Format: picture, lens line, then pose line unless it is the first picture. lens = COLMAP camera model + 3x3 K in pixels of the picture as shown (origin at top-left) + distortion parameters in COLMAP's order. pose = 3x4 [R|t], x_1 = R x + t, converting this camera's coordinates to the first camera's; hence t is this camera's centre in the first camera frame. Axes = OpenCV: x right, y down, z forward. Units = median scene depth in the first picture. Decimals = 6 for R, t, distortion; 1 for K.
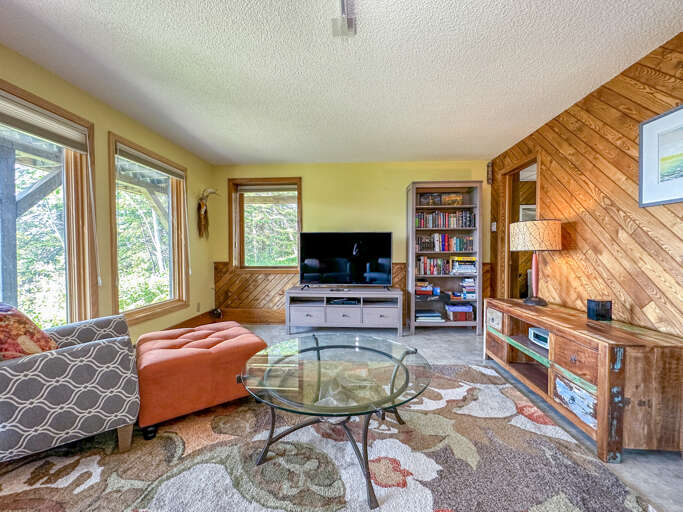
lens RADIAL K [[274.8, 0, 342.2], [0, 274.8, 257.0], [0, 0, 1]] dist [0.002481, 0.000275]
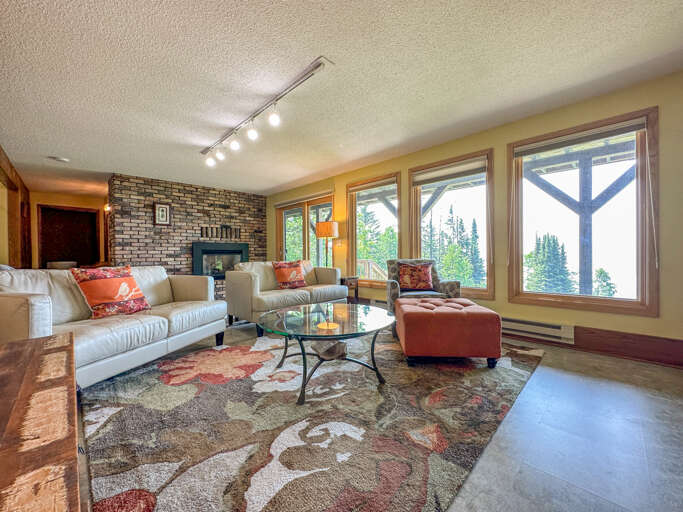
lens RADIAL K [[274.8, 0, 339.1], [0, 274.8, 253.6], [0, 0, 1]] dist [0.002481, 0.000275]
pose [[-0.666521, 0.004528, -0.745473, 0.804165], [-0.008521, 0.999870, 0.013691, 0.049212], [0.745438, 0.015477, -0.666395, 1.645079]]
